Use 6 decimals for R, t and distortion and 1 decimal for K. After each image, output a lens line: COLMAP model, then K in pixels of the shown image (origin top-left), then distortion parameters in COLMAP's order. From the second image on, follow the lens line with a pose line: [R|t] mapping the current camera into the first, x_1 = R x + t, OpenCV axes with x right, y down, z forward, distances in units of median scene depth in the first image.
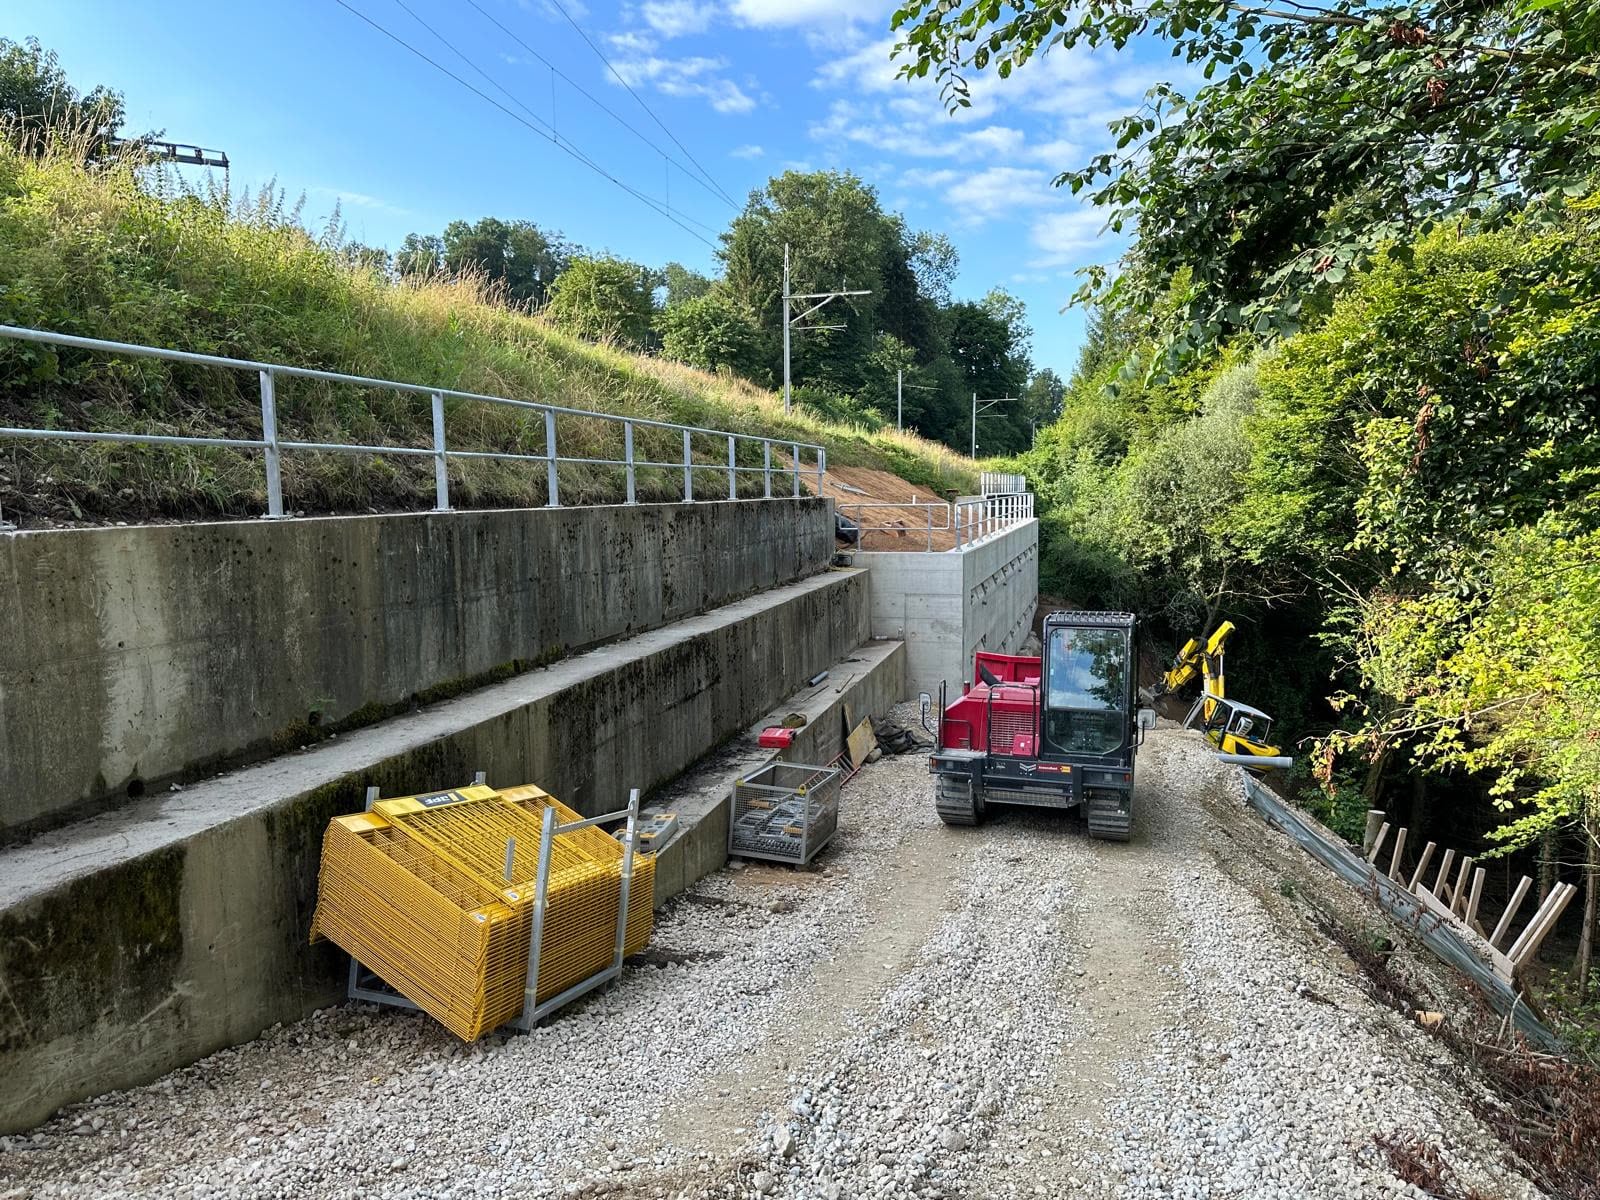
lens RADIAL K [[1108.6, 0, 800.0], [0, 1108.6, 600.0], [0, 0, 1]] dist [0.100218, -0.091309]
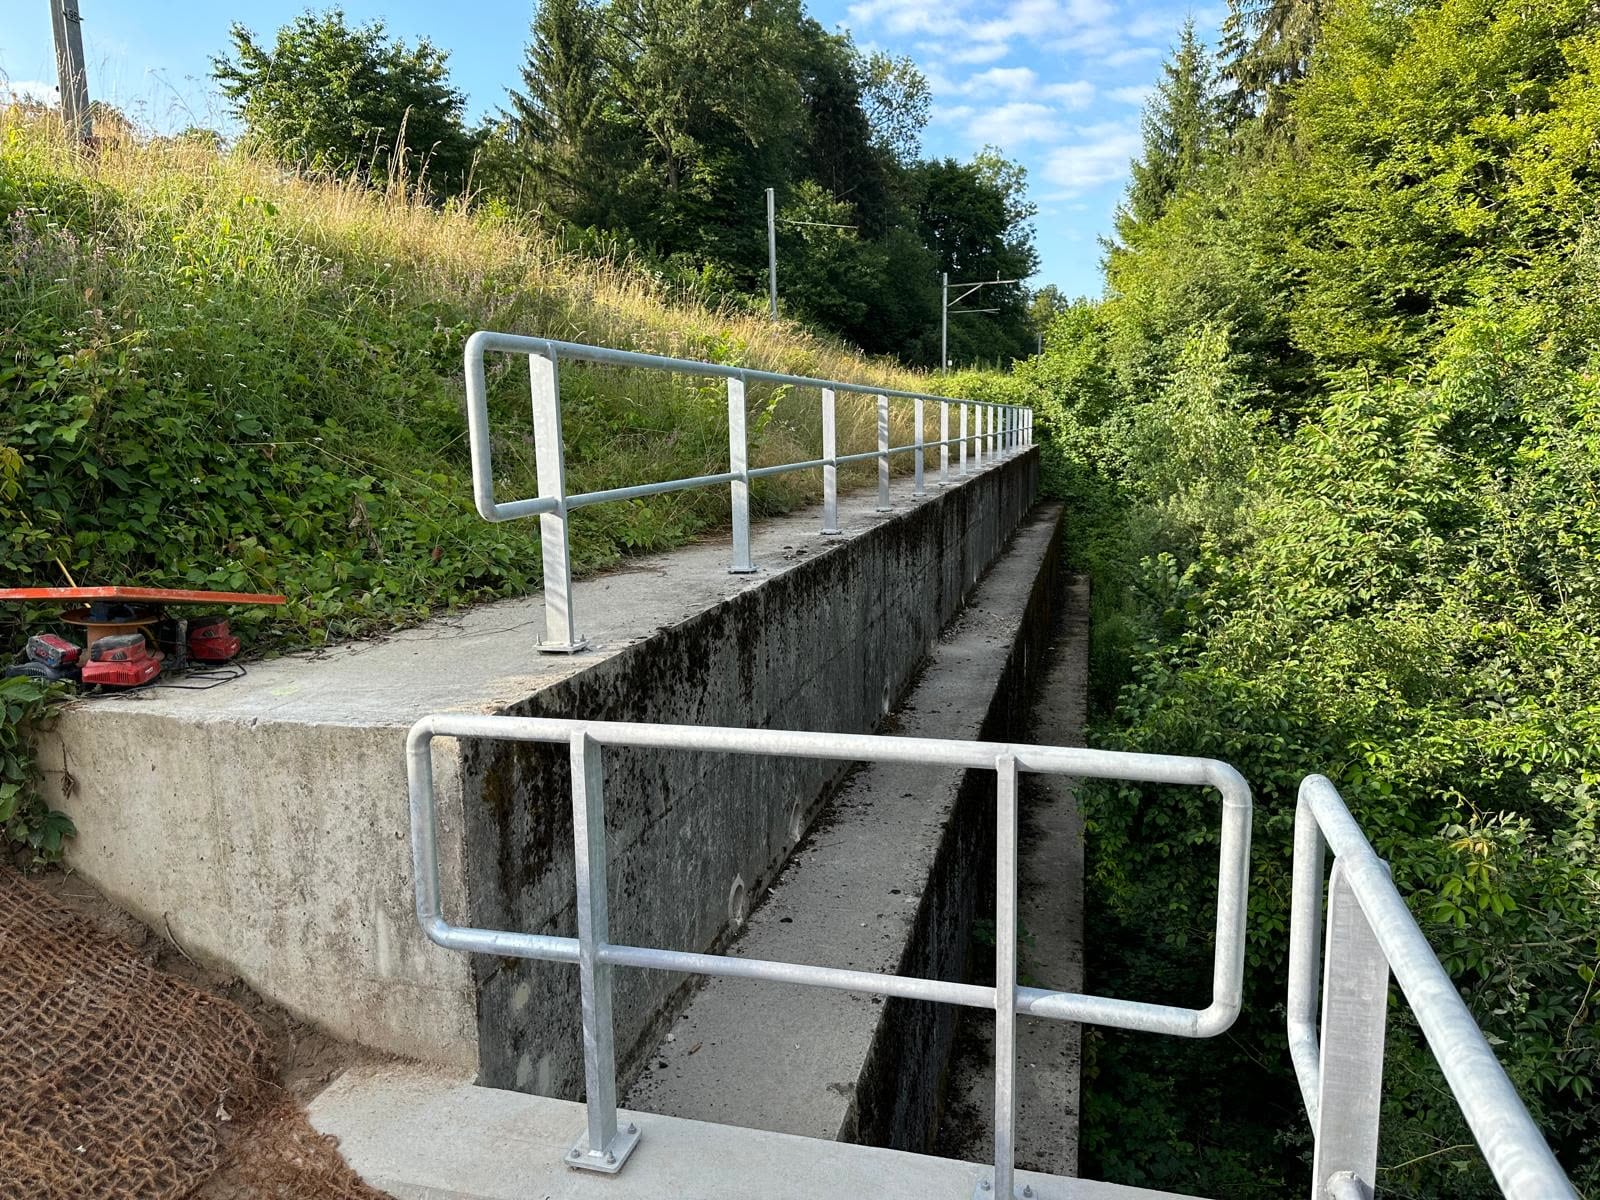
lens RADIAL K [[1119.0, 0, 800.0], [0, 1119.0, 600.0], [0, 0, 1]] dist [0.004664, -0.001071]
pose [[0.999947, -0.010268, 0.000304, 0.091034], [0.010234, 0.998364, 0.056250, -0.050987], [-0.000882, -0.056244, 0.998417, 0.459444]]
